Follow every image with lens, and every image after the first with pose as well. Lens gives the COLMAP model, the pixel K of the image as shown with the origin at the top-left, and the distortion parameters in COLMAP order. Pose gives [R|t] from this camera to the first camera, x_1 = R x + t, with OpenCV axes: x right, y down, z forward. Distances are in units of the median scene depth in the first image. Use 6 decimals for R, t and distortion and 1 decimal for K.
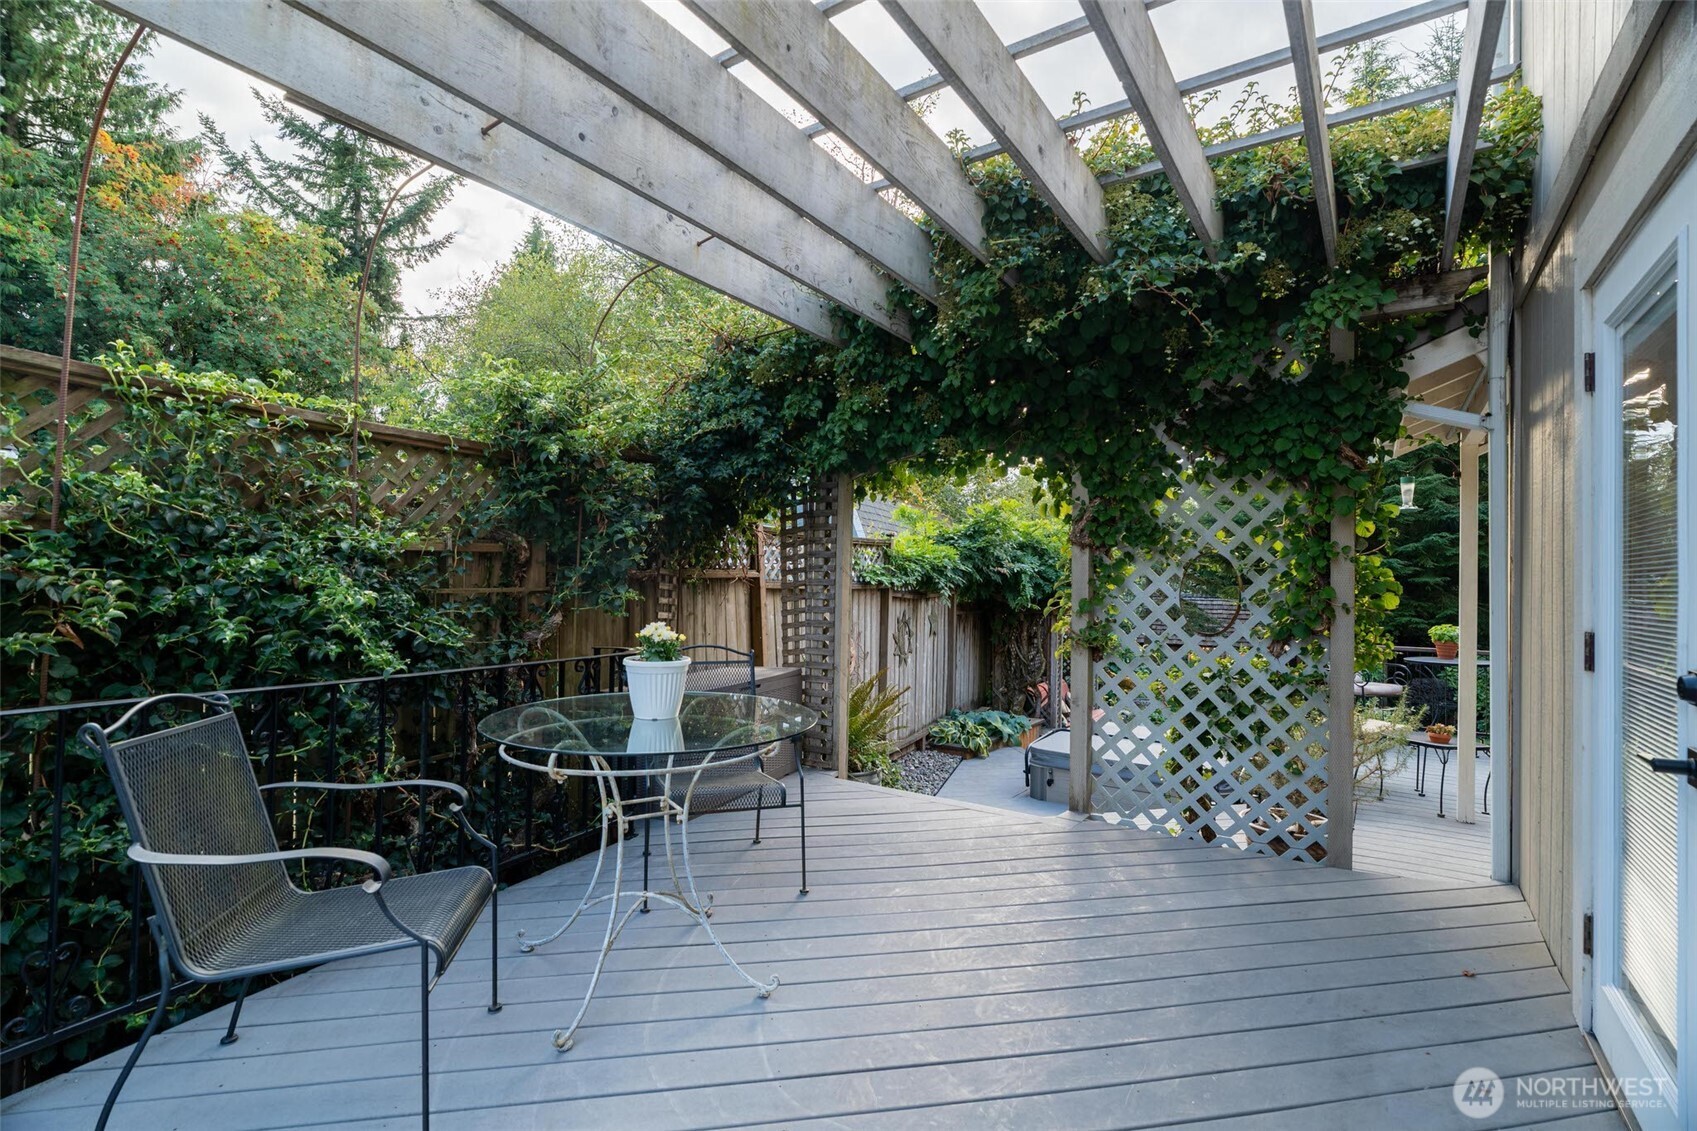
lens RADIAL K [[763.9, 0, 848.5], [0, 763.9, 565.5], [0, 0, 1]] dist [-0.002443, -0.000057]
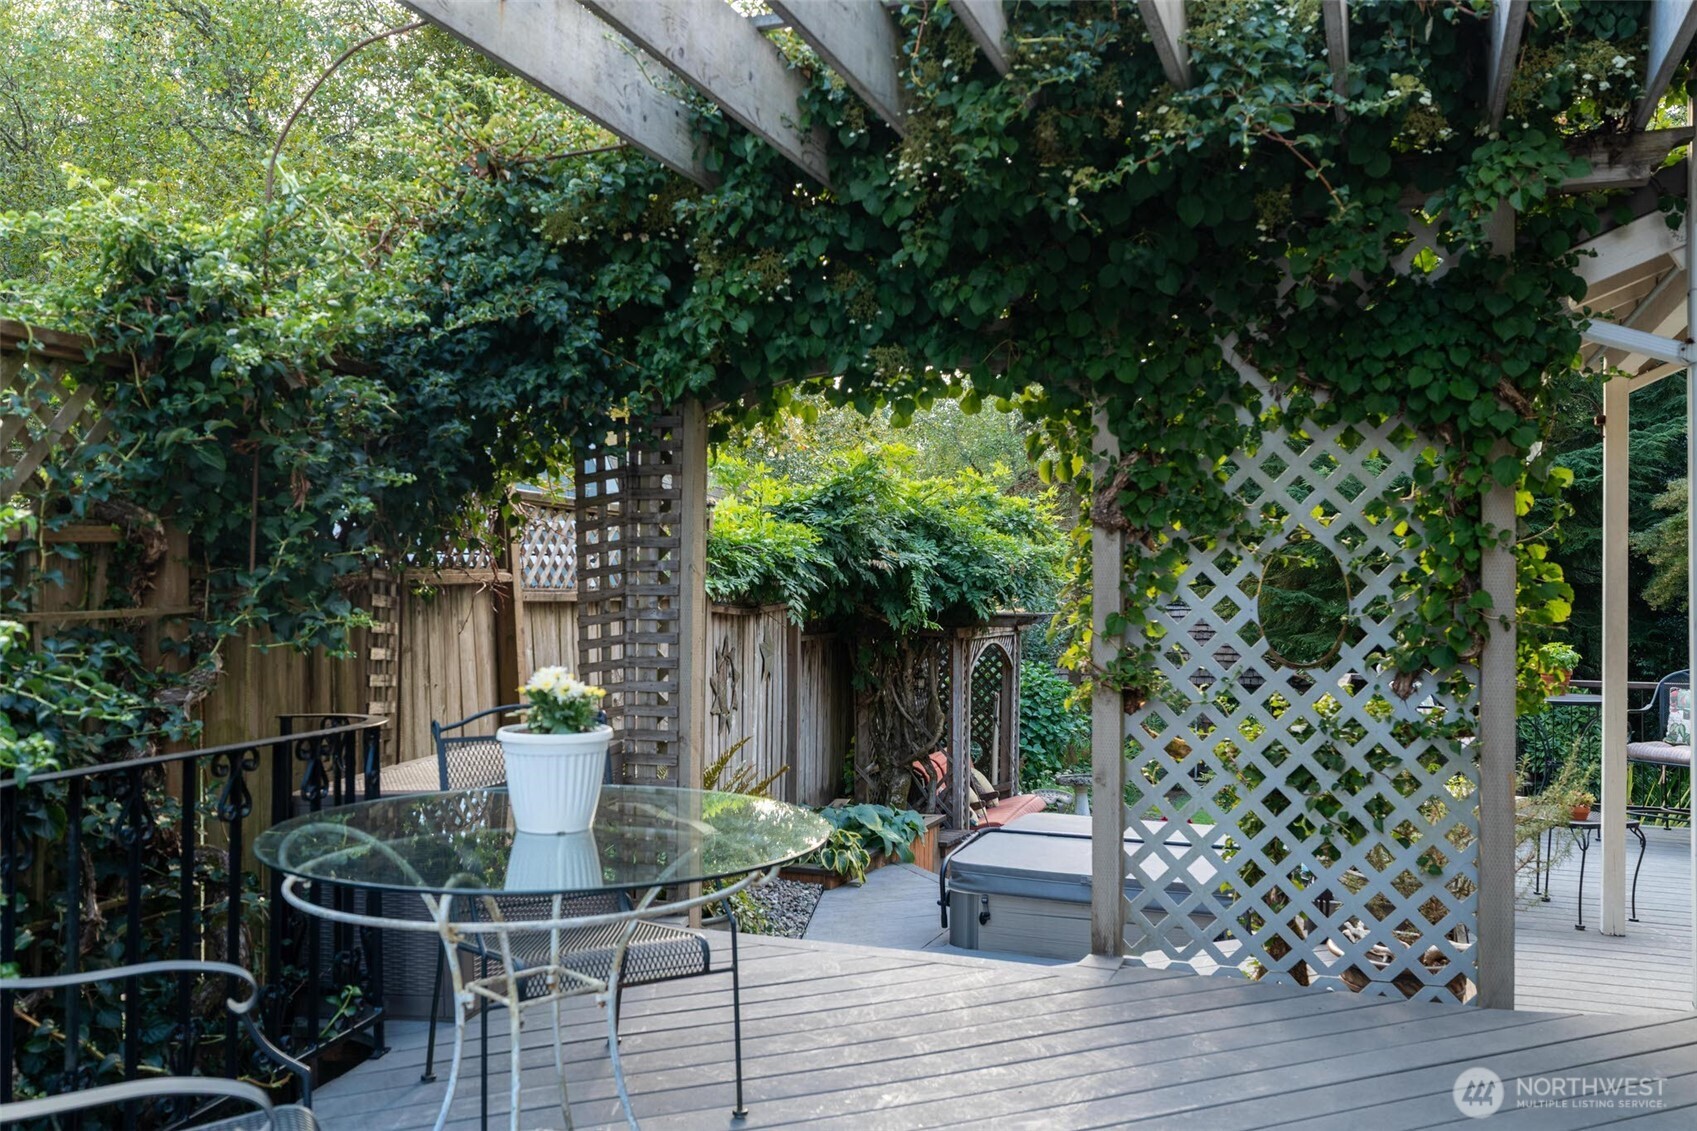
lens RADIAL K [[1350.8, 0, 864.1], [0, 1350.8, 566.2], [0, 0, 1]] dist [0.004363, 0.001009]
pose [[0.975698, -0.006749, 0.219017, -0.137598], [0.004900, 0.999948, 0.008987, -0.006246], [-0.219067, -0.007695, 0.975680, -0.033236]]
